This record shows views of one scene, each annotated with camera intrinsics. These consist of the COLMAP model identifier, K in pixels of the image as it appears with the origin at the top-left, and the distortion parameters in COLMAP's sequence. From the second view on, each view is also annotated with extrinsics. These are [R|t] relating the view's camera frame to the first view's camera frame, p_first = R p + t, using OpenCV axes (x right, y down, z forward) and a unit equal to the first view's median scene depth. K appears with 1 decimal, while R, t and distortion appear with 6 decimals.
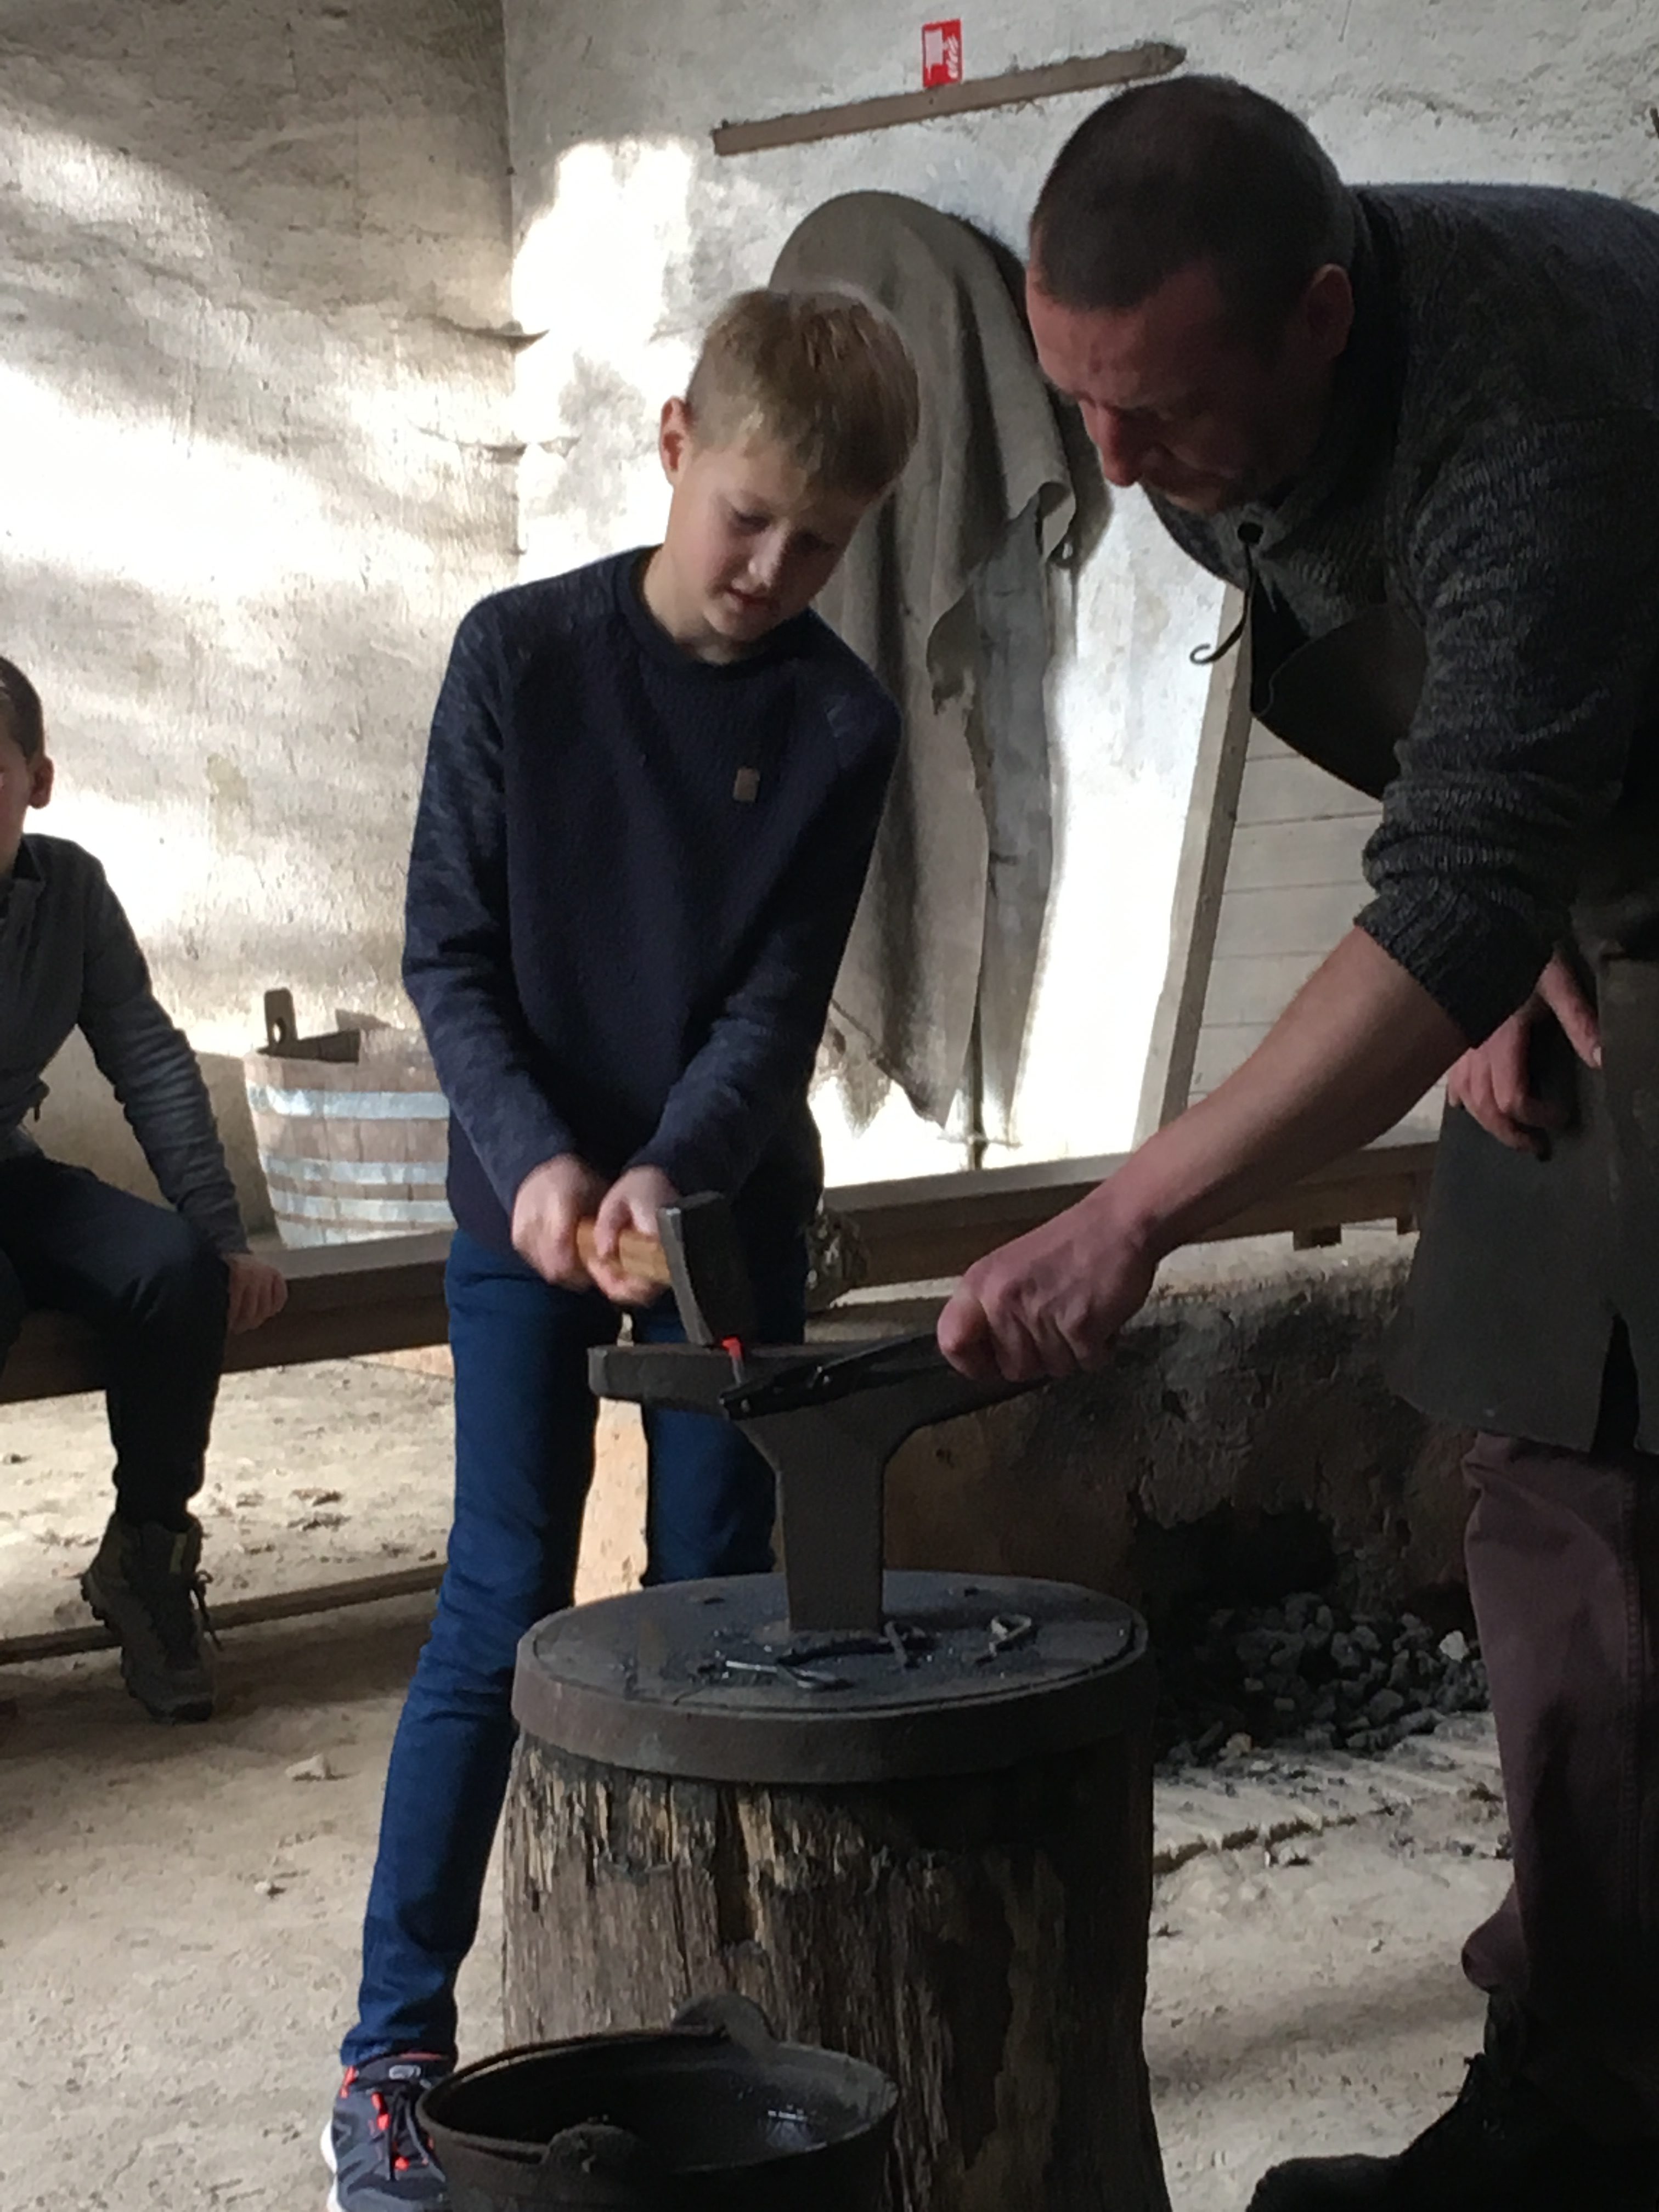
lens RADIAL K [[4808.0, 0, 823.8], [0, 4808.0, 1109.6], [0, 0, 1]] dist [0.057899, 0.000000]
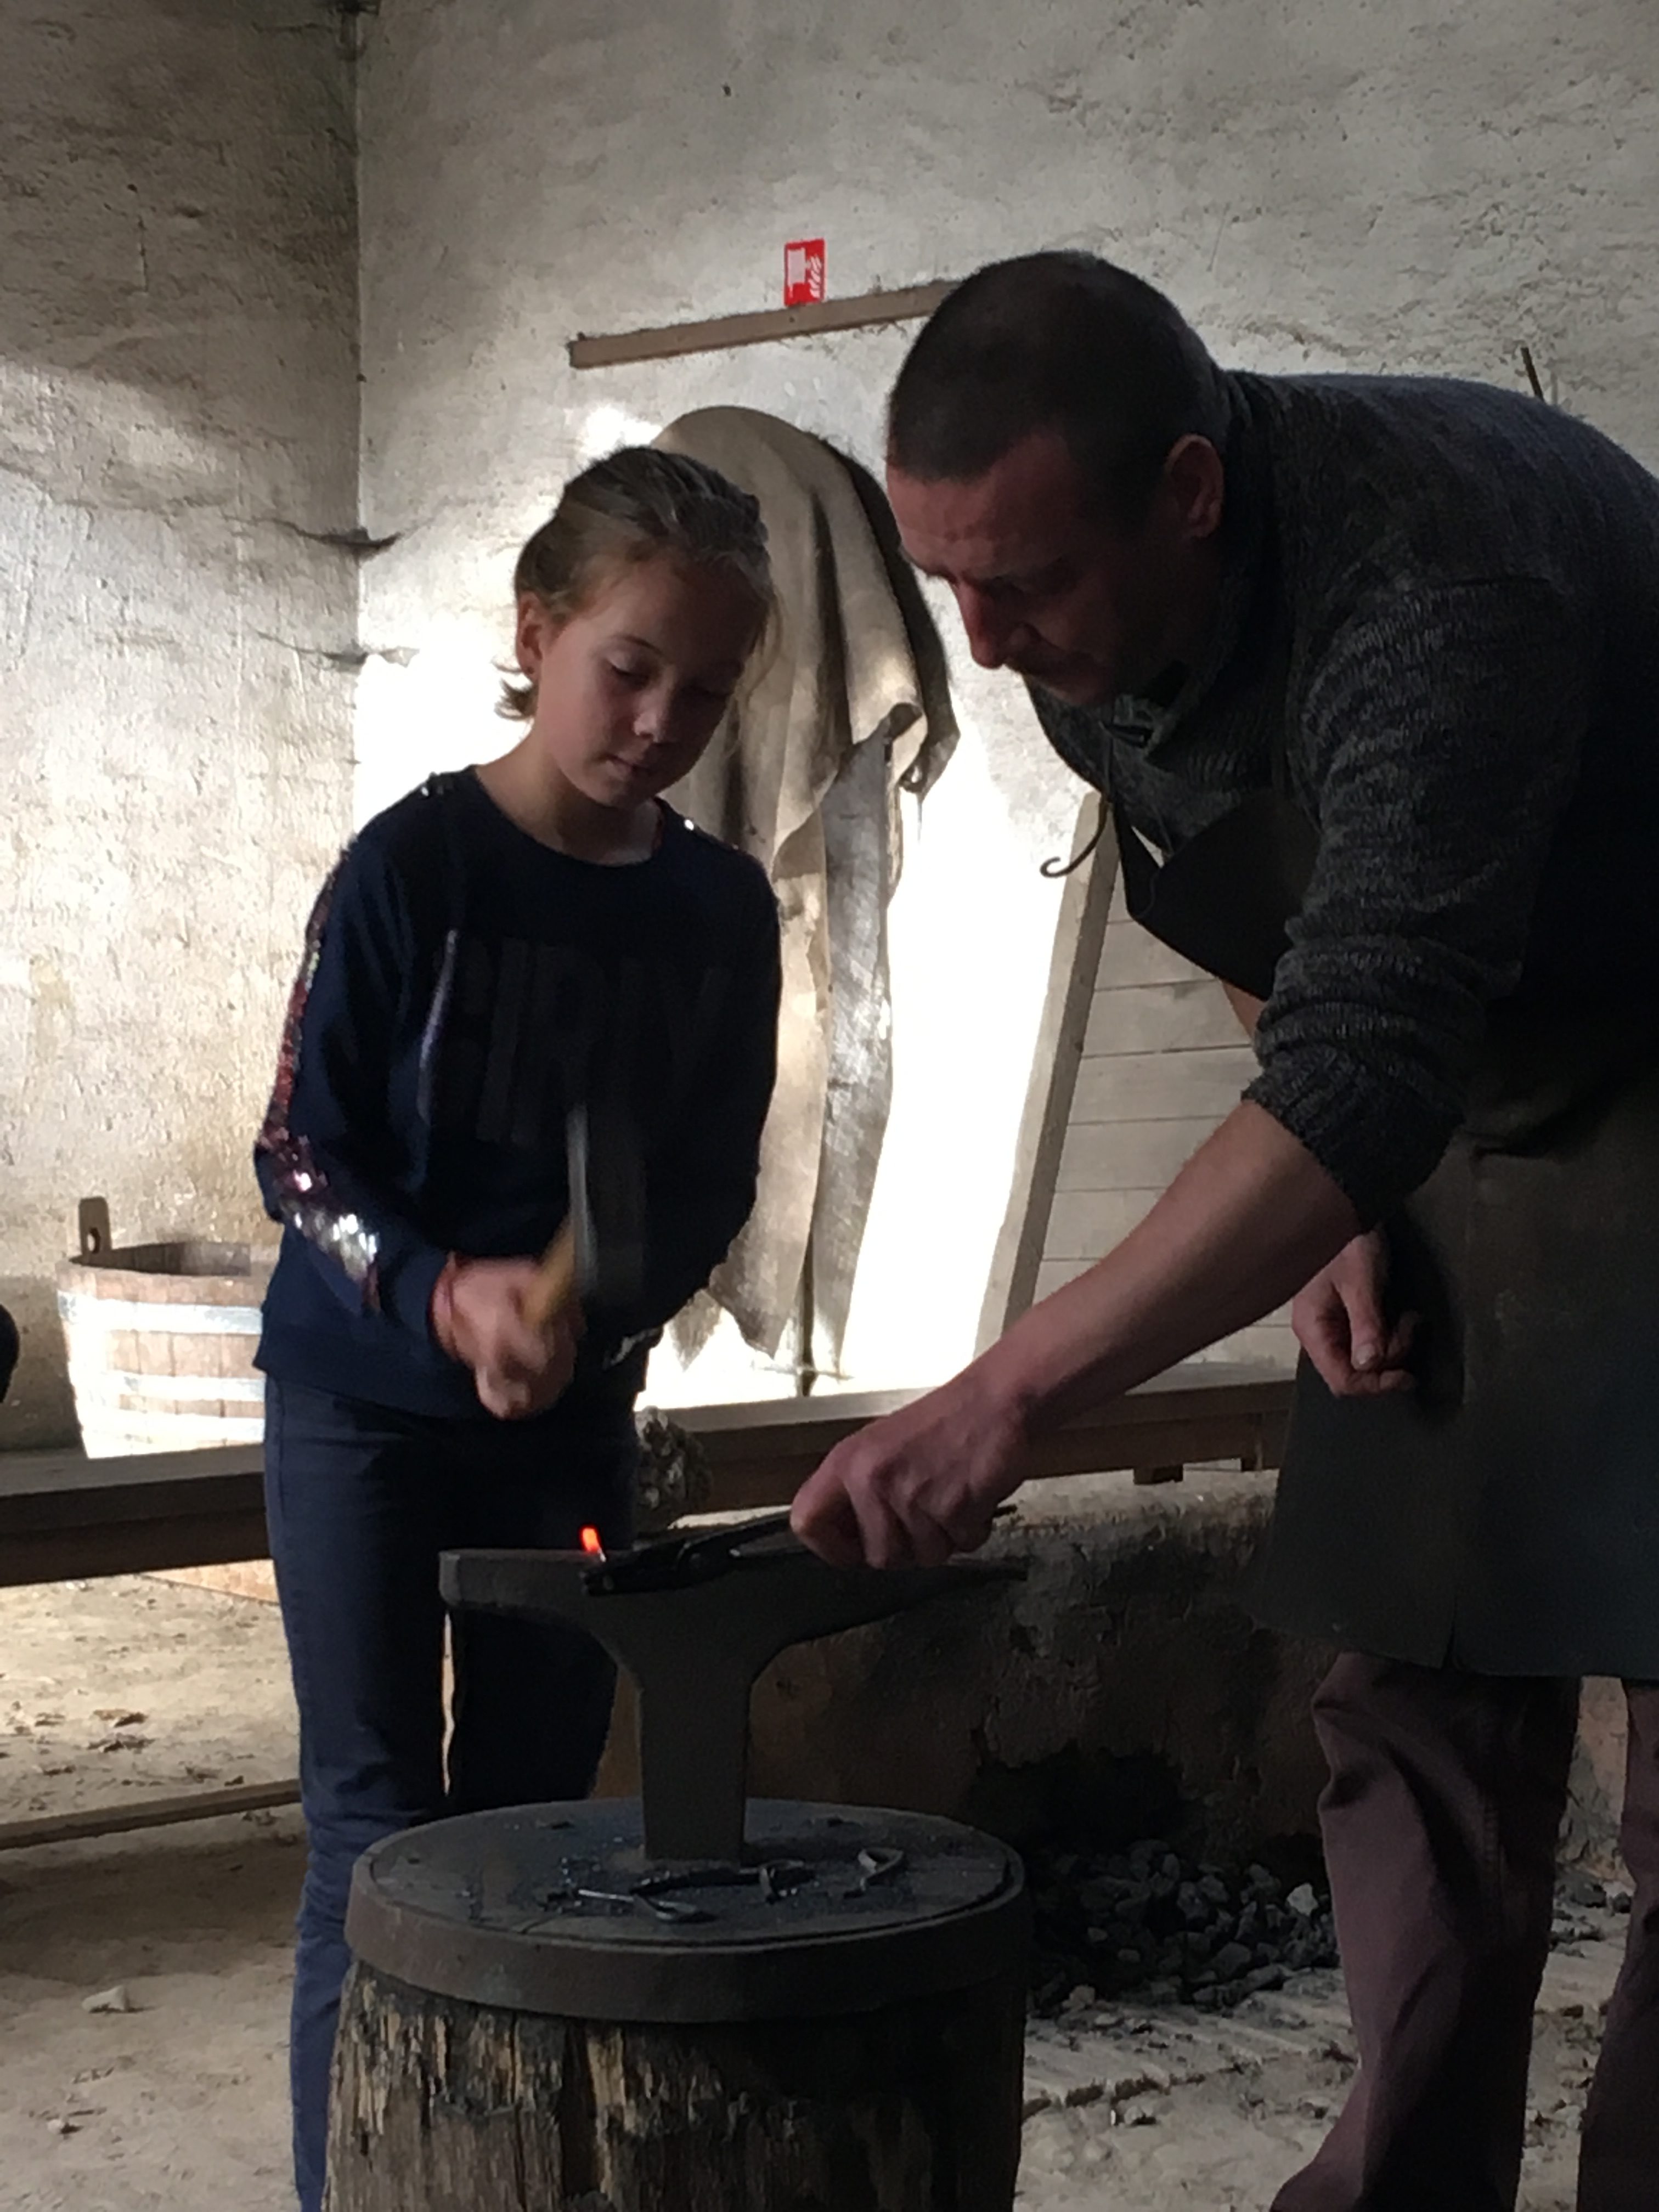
lens RADIAL K [[4808.0, 0, 834.0], [0, 4808.0, 1108.7], [0, 0, 1]] dist [0.057899, 0.000000]
pose [[0.998646, 0.031047, 0.041732, -0.006331], [-0.028866, 0.998236, -0.051881, 0.004464], [-0.043269, 0.050606, 0.997781, 0.023993]]
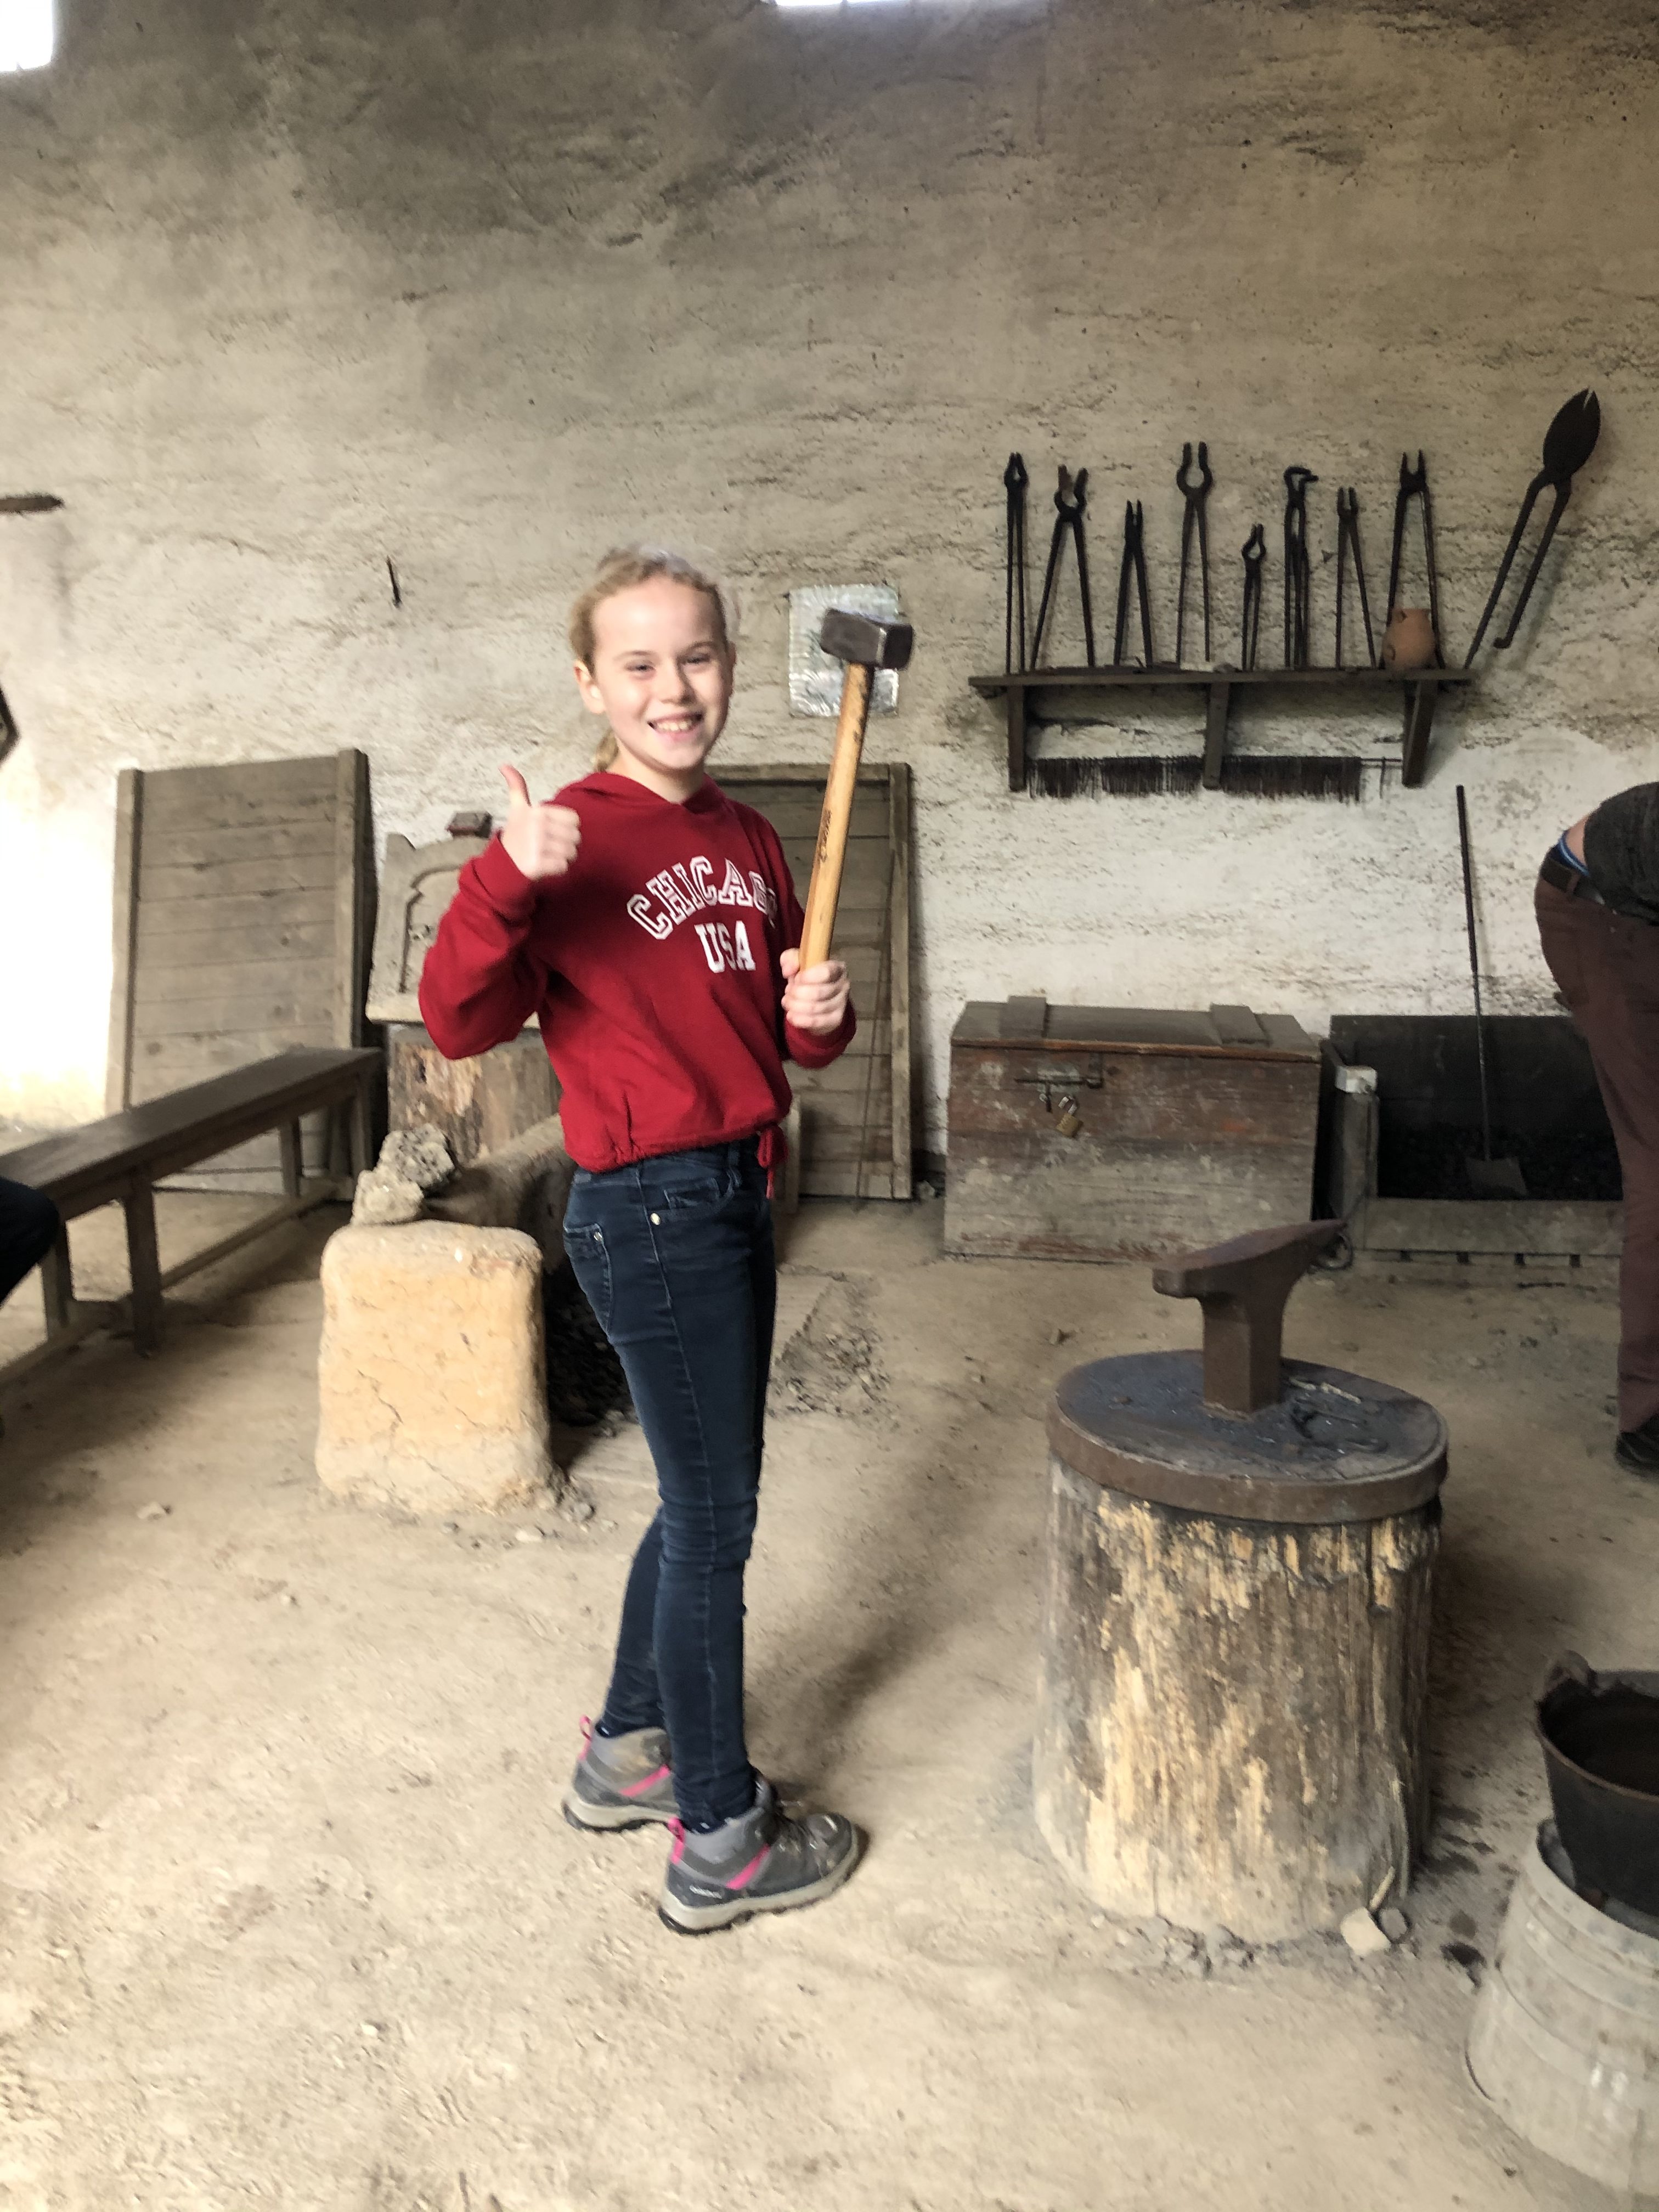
lens RADIAL K [[1709.4, 0, 828.8], [0, 1709.4, 1113.7], [0, 0, 1]] dist [0.028743, -0.043843]
pose [[0.706452, -0.115061, 0.698345, -0.239353], [0.057889, 0.992785, 0.105012, -0.031457], [-0.705389, -0.033760, 0.708016, 0.309401]]
